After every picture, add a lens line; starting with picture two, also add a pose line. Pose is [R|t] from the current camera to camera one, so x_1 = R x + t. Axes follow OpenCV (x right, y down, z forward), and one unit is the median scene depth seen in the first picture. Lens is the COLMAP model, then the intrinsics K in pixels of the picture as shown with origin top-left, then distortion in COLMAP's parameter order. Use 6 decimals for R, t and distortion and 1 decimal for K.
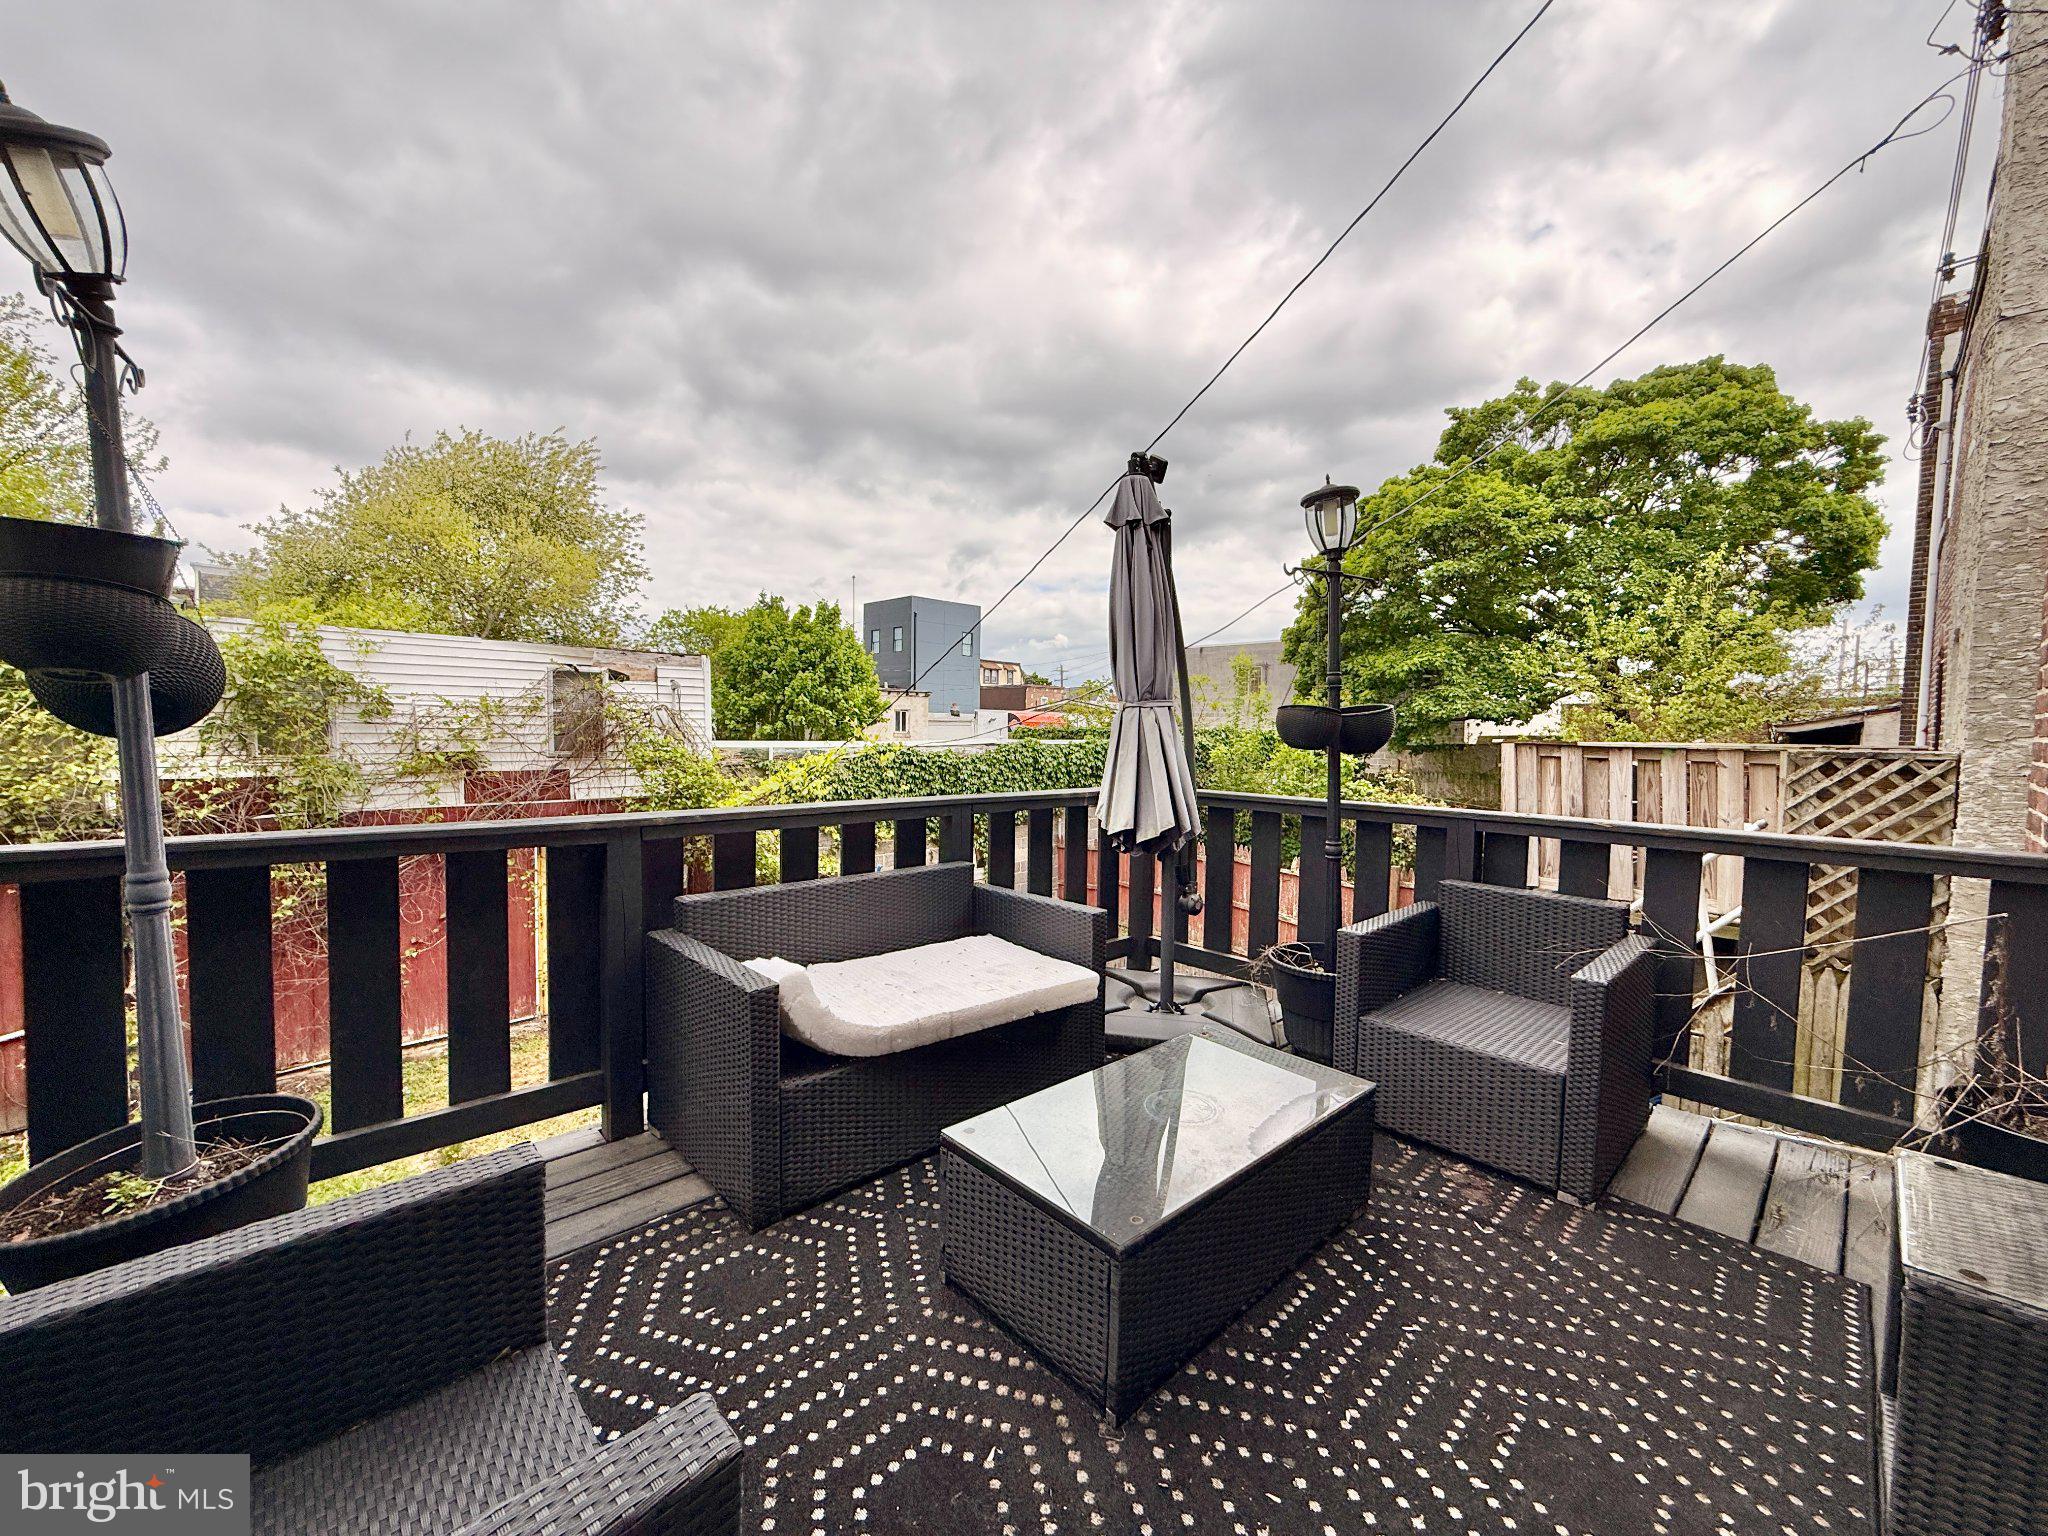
lens RADIAL K [[814.7, 0, 1018.9], [0, 814.7, 770.6], [0, 0, 1]] dist [0.000496, 0.000167]
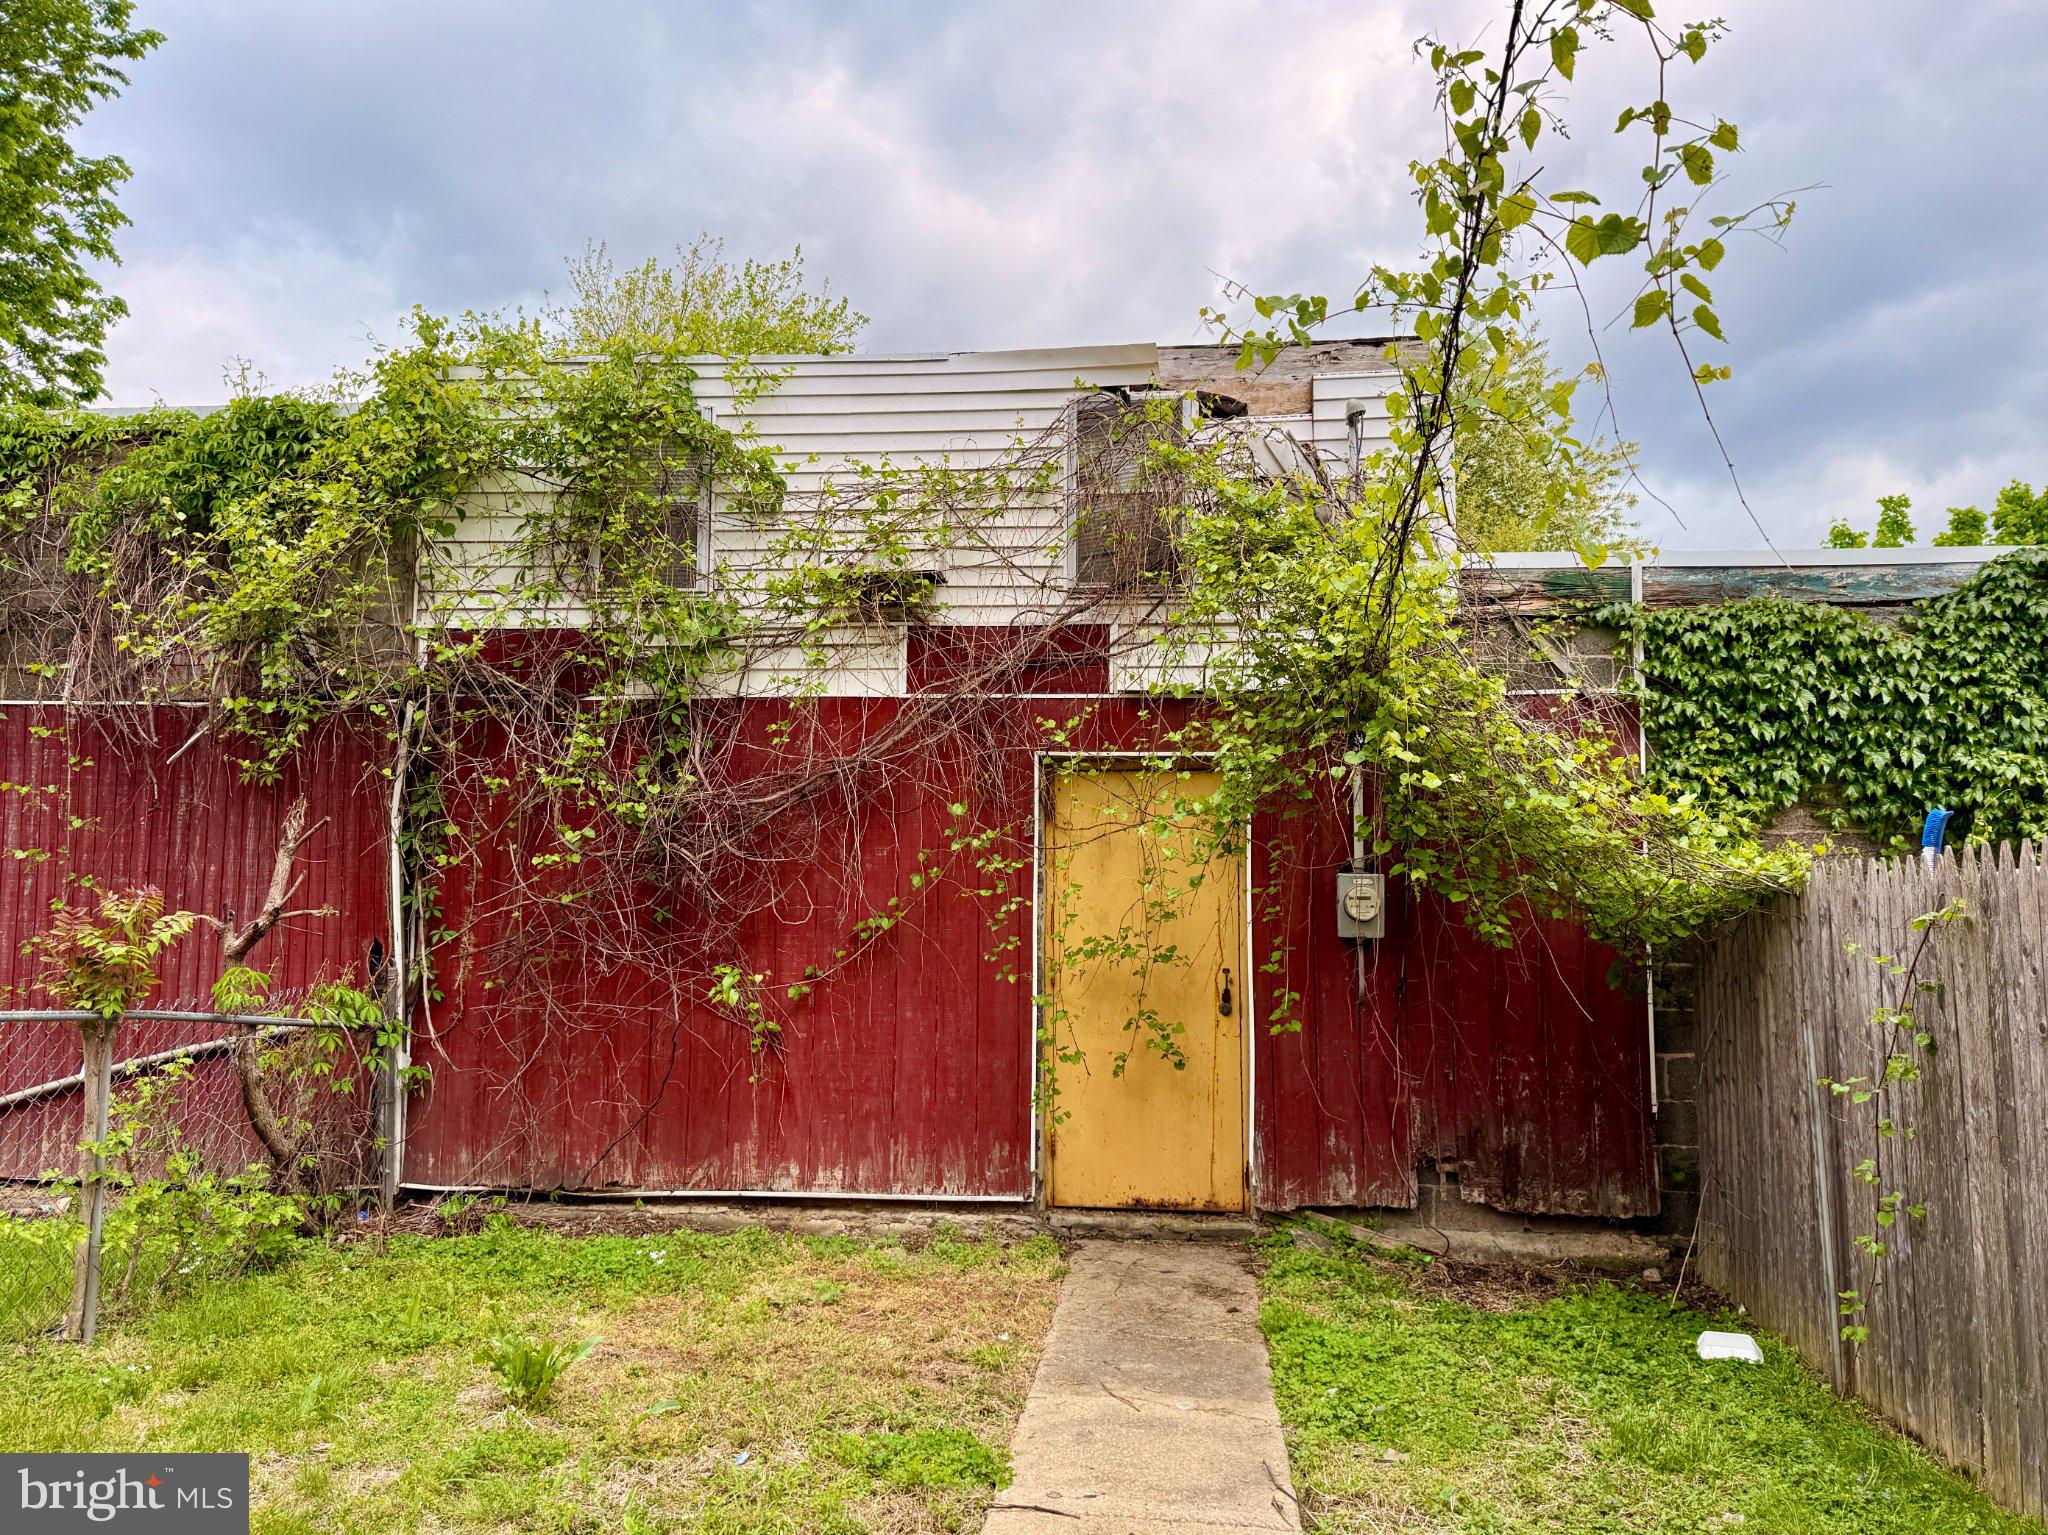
lens RADIAL K [[1478.4, 0, 1024.0], [0, 1478.4, 767.5], [0, 0, 1]] dist [0.062320, -0.077611]
pose [[0.639106, -0.089185, -0.763930, 0.003903], [-0.039853, 0.988080, -0.148695, 0.067009], [0.768085, 0.125477, 0.627933, 0.167998]]
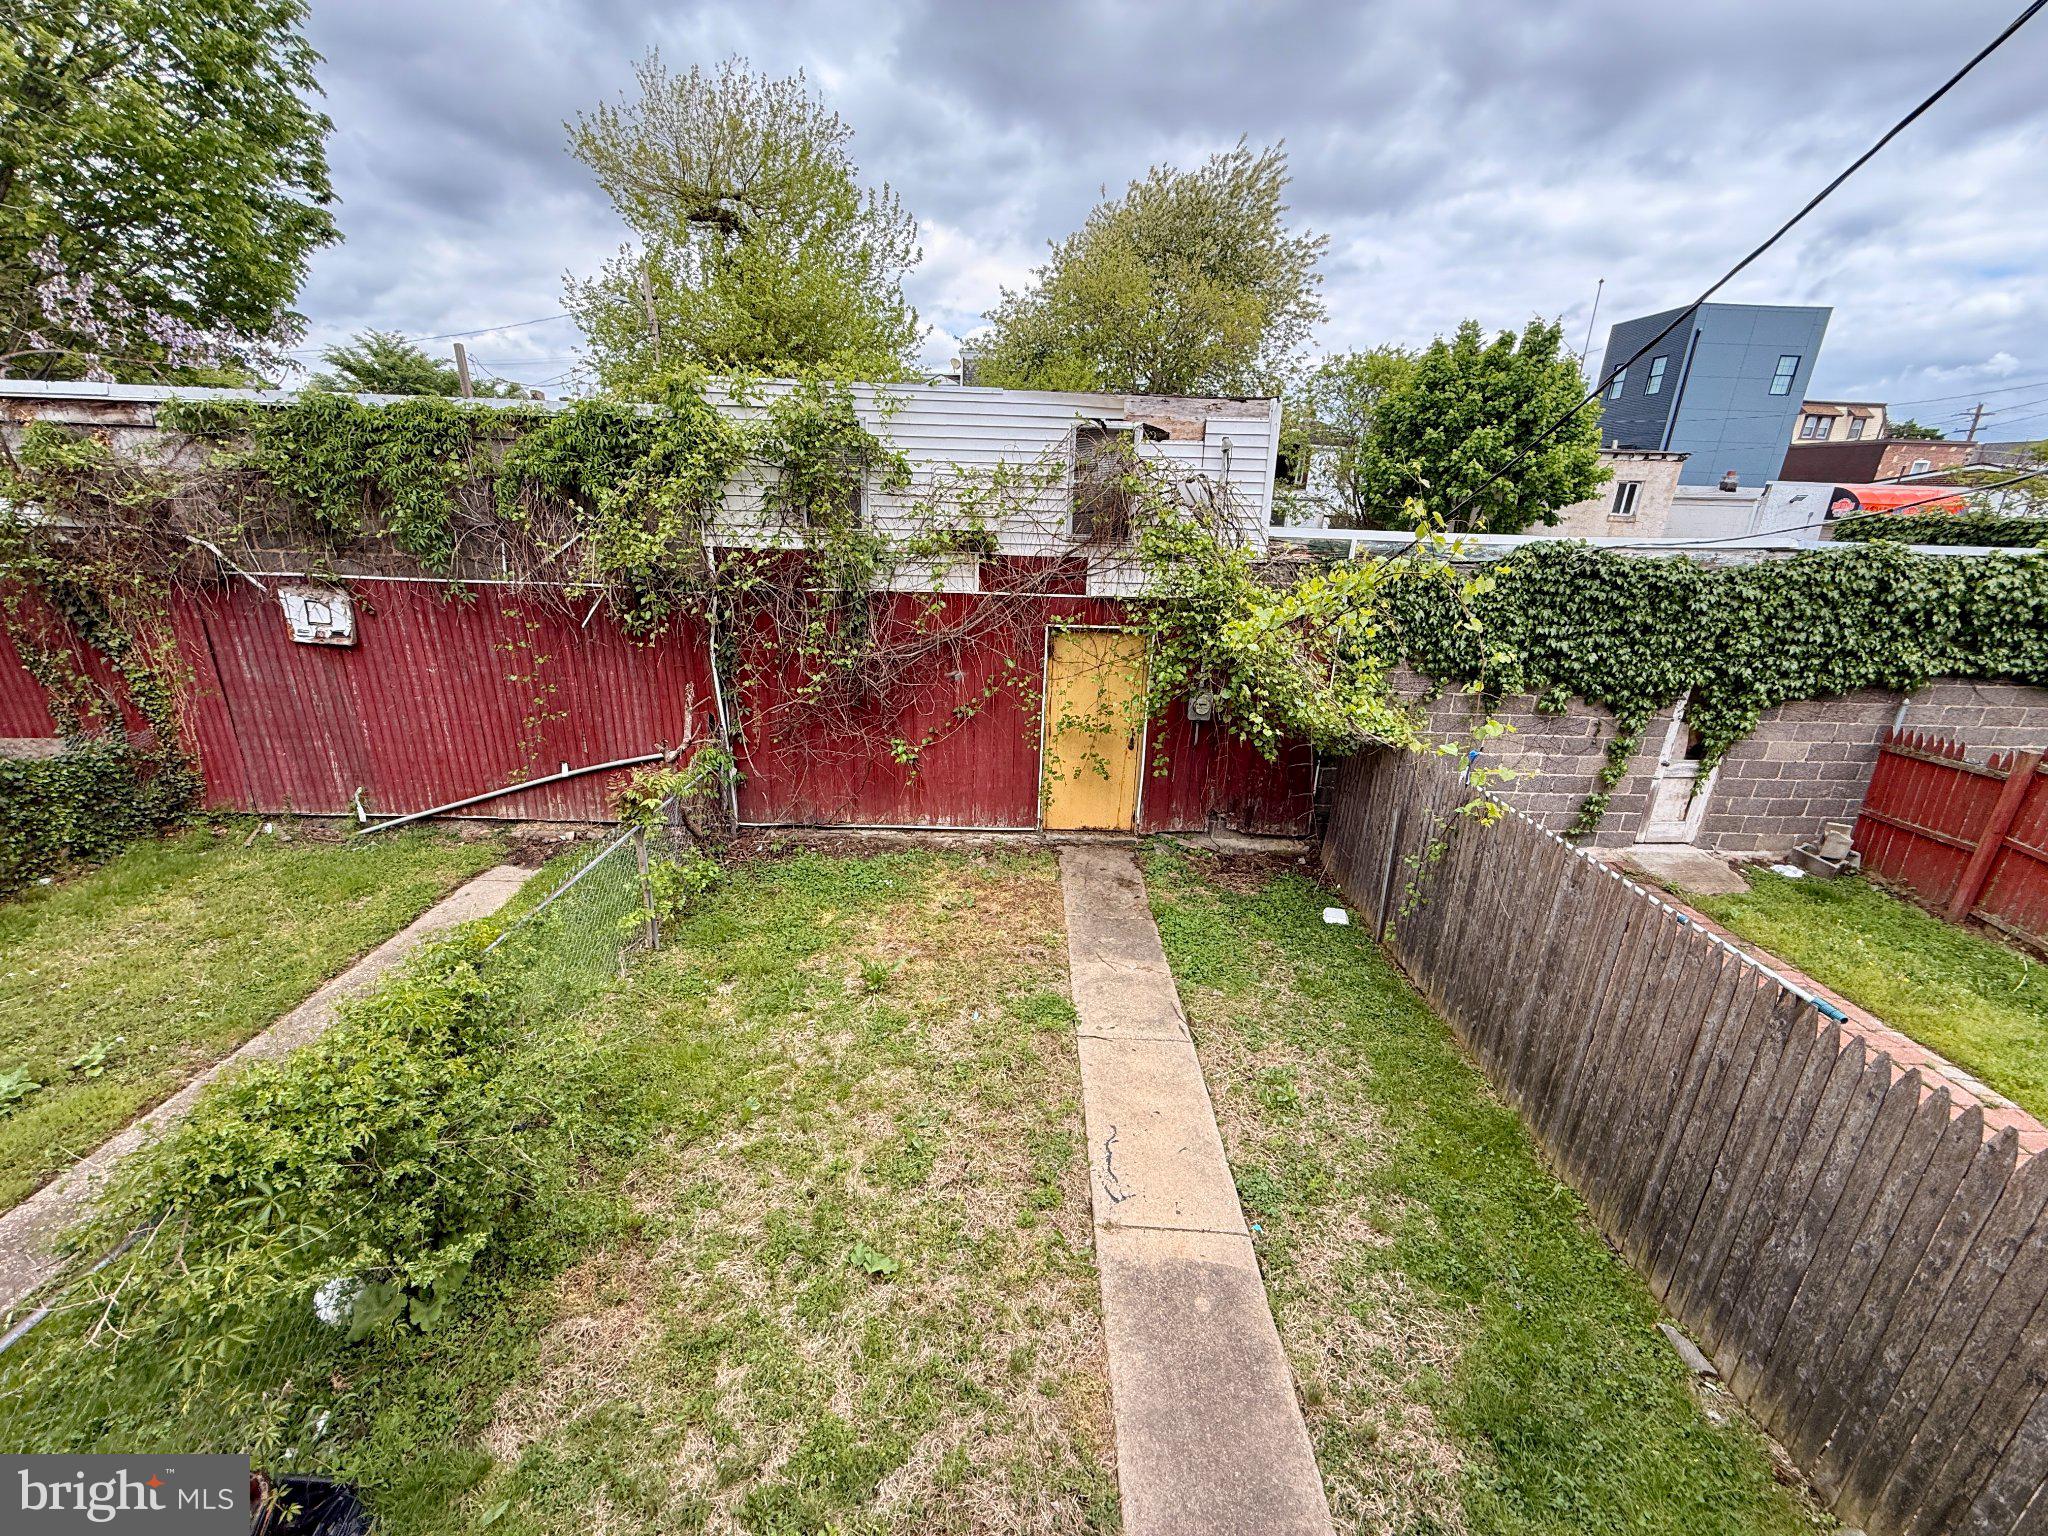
lens RADIAL K [[817.8, 0, 1021.1], [0, 817.8, 771.5], [0, 0, 1]] dist [0.000472, 0.000082]
pose [[0.721159, 0.237426, -0.650813, -0.004668], [-0.056089, 0.956364, 0.286744, -0.009610], [0.690495, -0.170285, 0.703008, 0.117967]]
